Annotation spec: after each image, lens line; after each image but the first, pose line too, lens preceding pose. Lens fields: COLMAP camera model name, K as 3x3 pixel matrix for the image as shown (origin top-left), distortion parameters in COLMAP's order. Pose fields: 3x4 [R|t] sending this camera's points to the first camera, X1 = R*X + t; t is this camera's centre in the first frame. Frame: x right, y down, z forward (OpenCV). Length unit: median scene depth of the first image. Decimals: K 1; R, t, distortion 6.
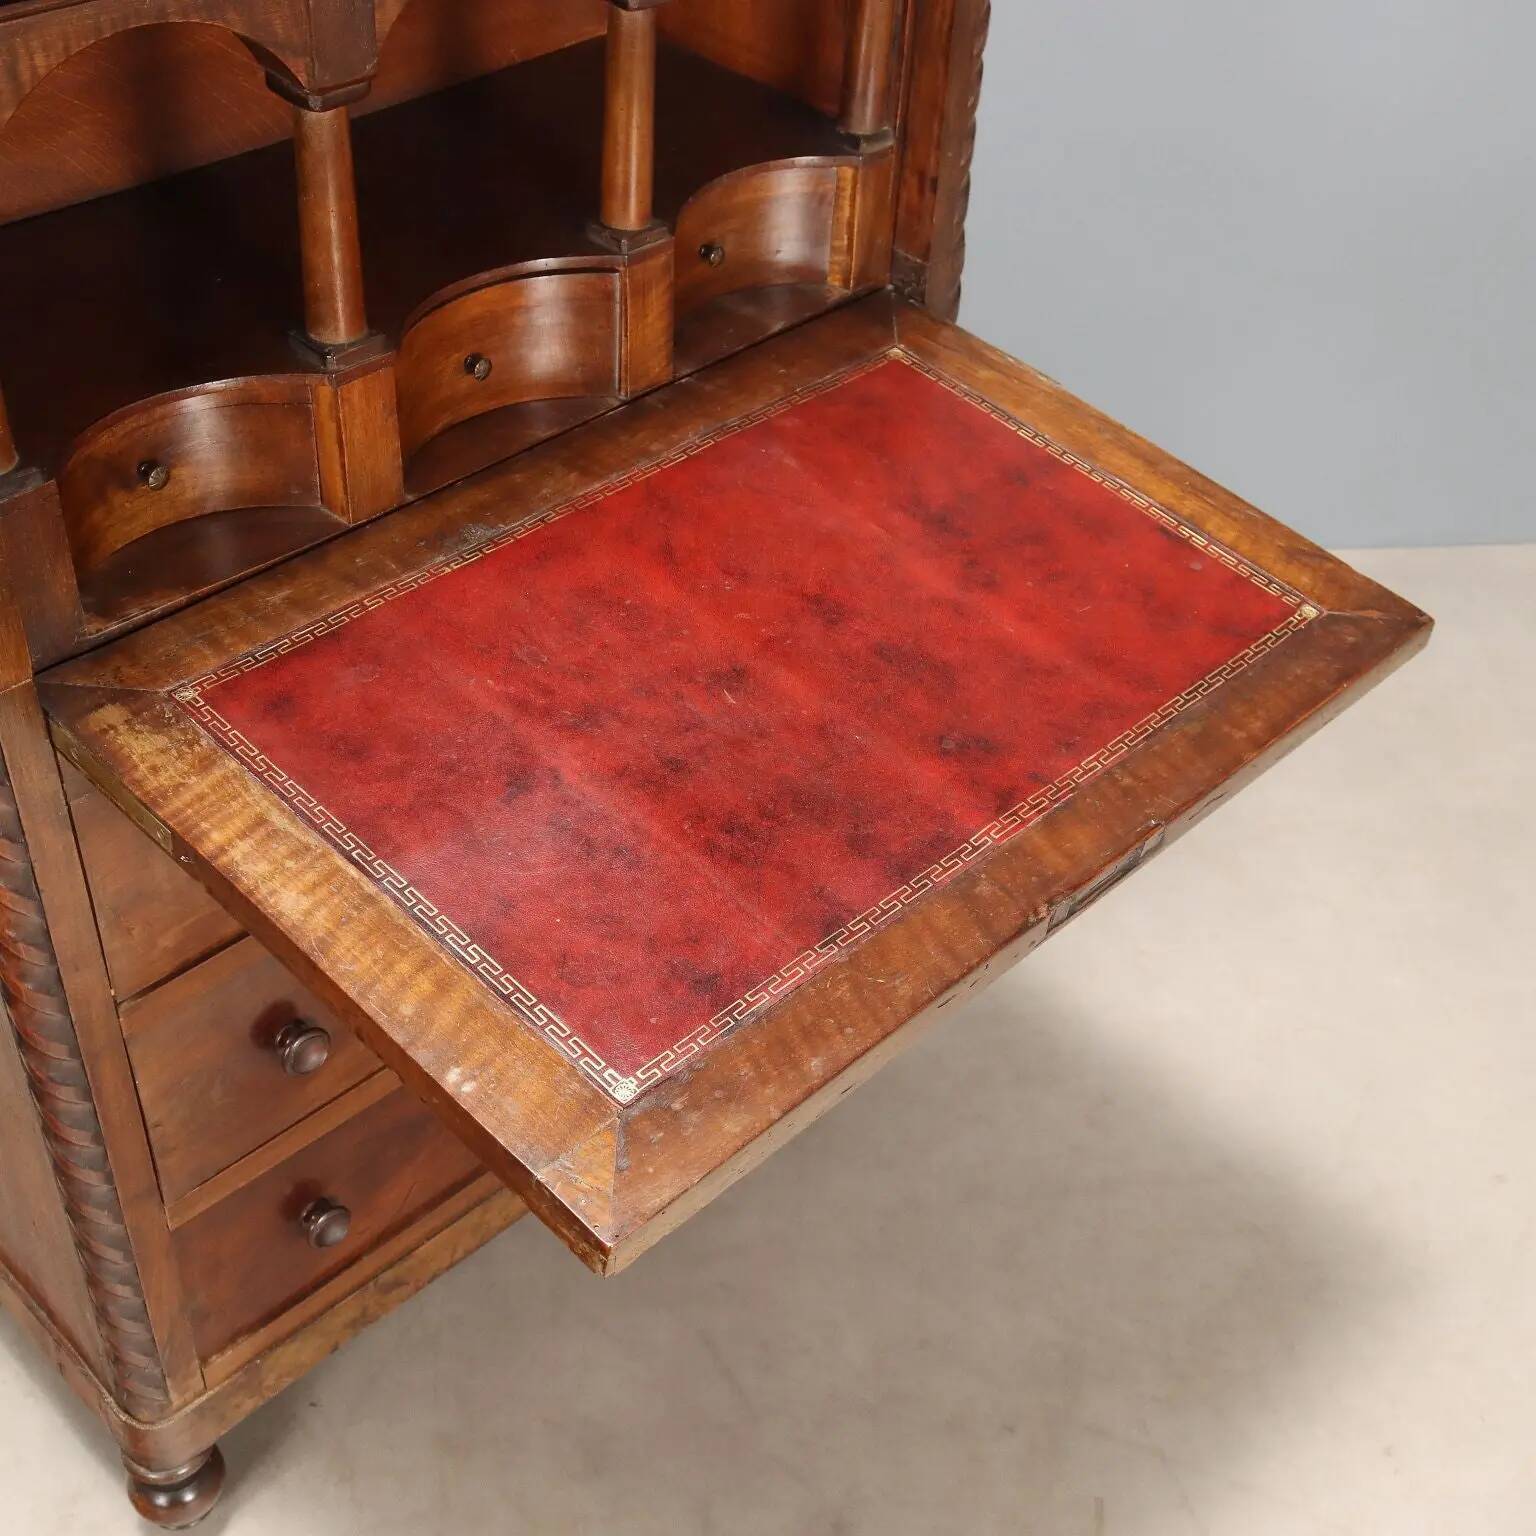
lens RADIAL K [[2039.7, 0, 768.0], [0, 2039.7, 768.0], [0, 0, 1]] dist [-0.005501, 0.010276]
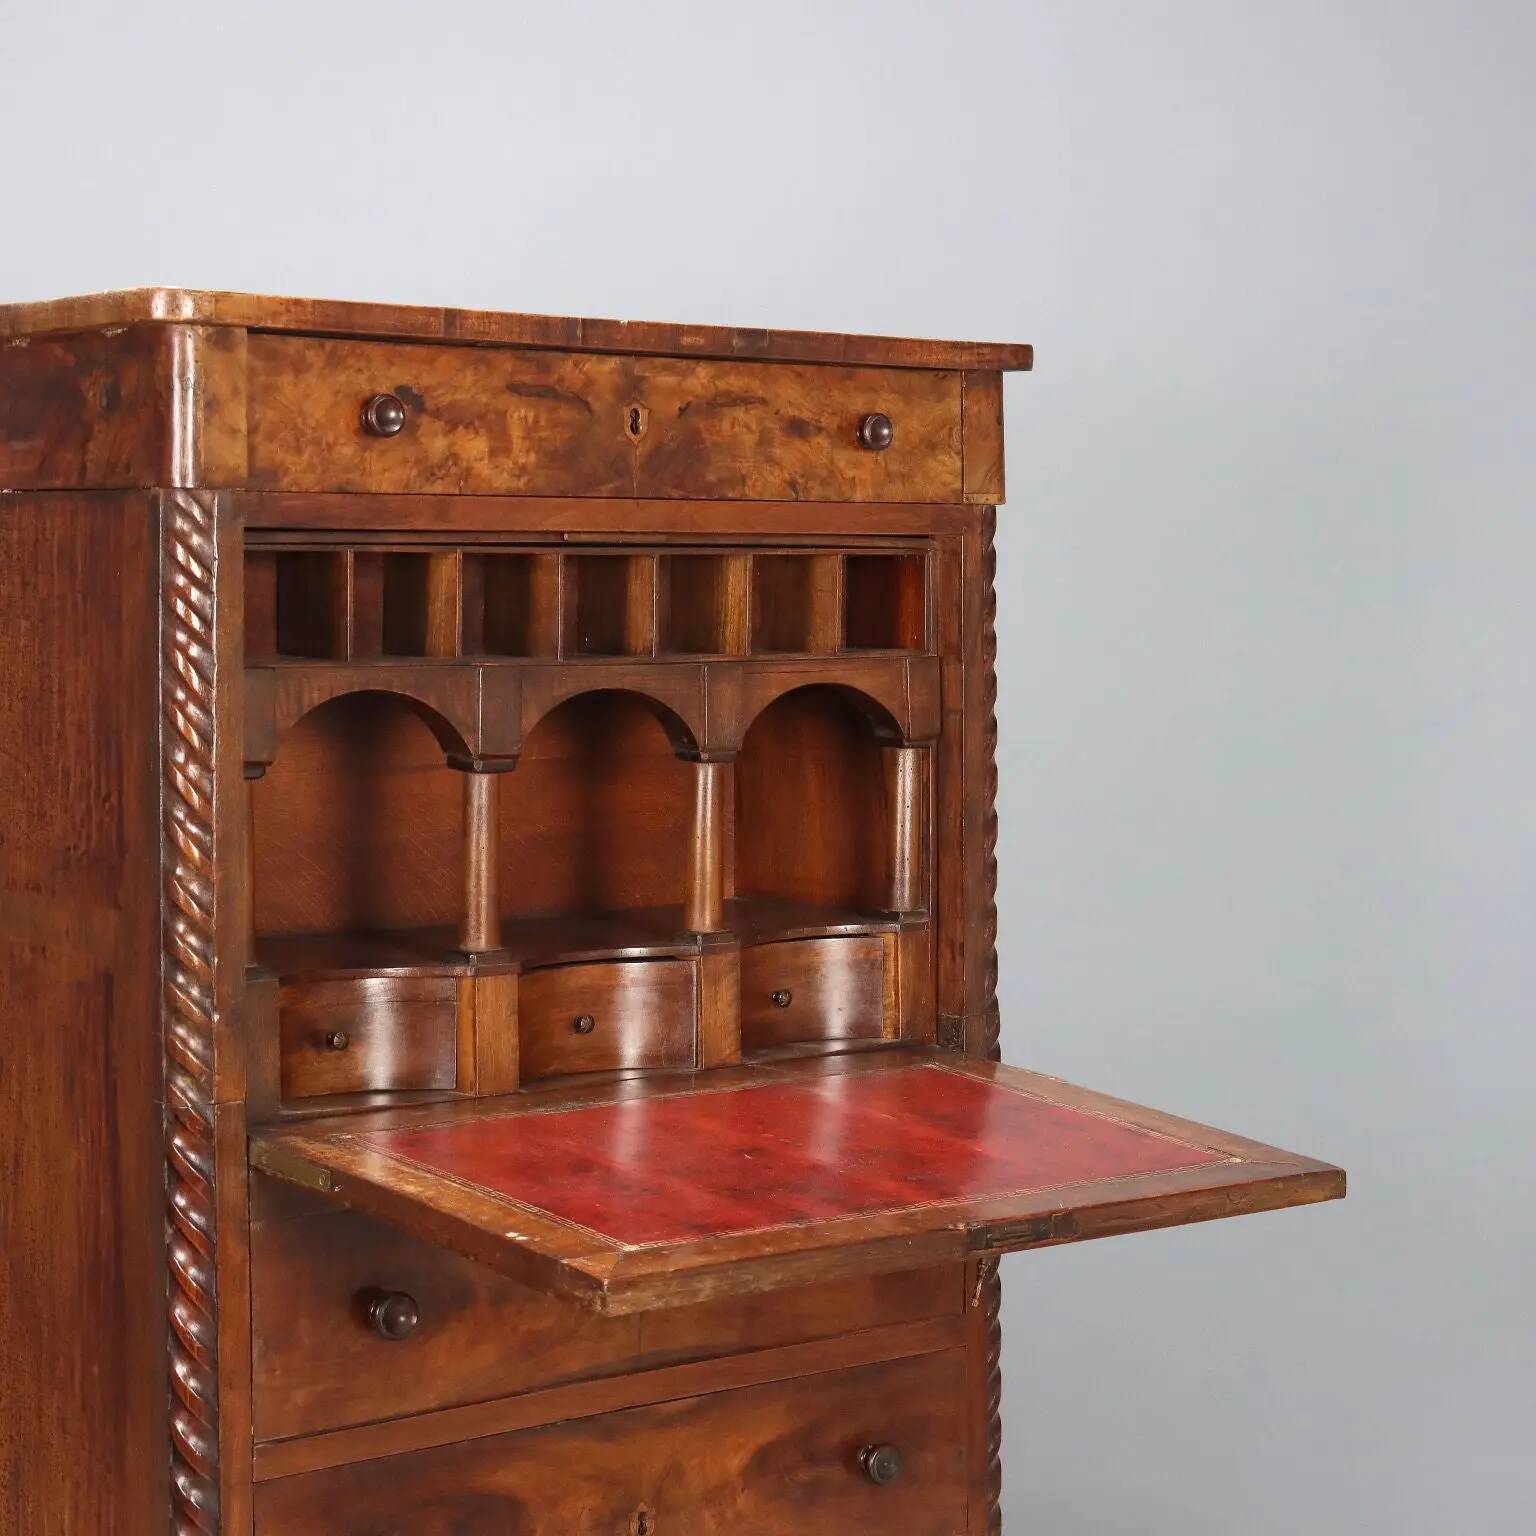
lens RADIAL K [[3221.0, 0, 768.0], [0, 3221.0, 768.0], [0, 0, 1]] dist [0.013085, 0.026700]
pose [[0.992142, -0.045127, -0.116695, 0.209971], [-0.034888, 0.795913, -0.604405, 0.865058], [0.120154, 0.603727, 0.788084, -0.665801]]
